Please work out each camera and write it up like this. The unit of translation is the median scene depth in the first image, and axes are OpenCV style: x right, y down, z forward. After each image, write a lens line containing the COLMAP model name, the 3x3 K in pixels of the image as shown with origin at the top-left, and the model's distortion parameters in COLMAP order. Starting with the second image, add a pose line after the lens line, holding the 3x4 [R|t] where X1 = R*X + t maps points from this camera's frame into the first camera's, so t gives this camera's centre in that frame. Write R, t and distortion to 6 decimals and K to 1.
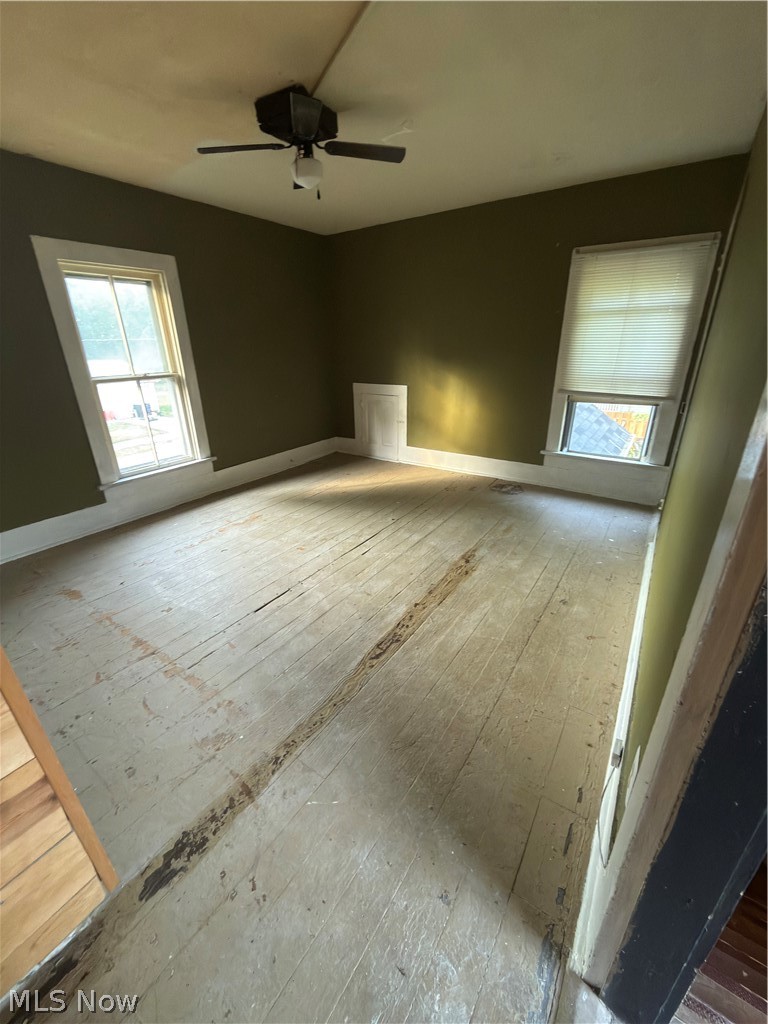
lens RADIAL K [[409.2, 0, 388.1], [0, 409.2, 511.0], [0, 0, 1]] dist [0.000844, -0.000616]
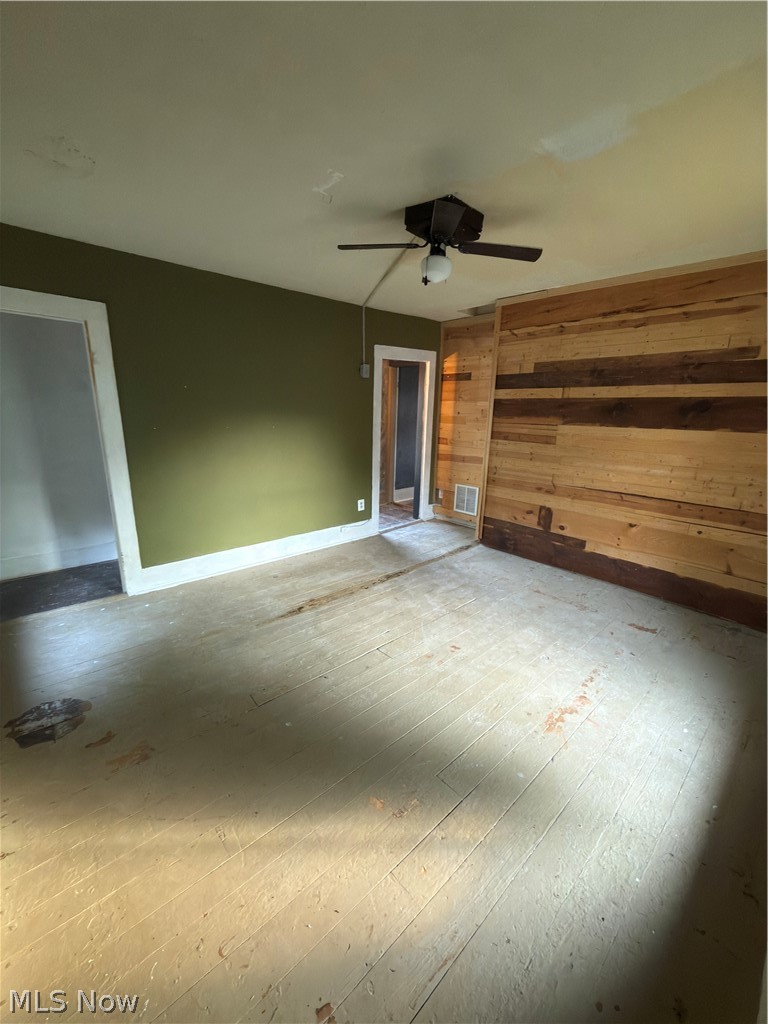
lens RADIAL K [[409.2, 0, 384.4], [0, 409.2, 512.2], [0, 0, 1]] dist [0.000844, -0.000616]
pose [[-0.971726, -0.064087, 0.227248, -0.313327], [0.083953, 0.805784, 0.586228, -0.856323], [-0.220683, 0.588731, -0.777621, 1.974087]]
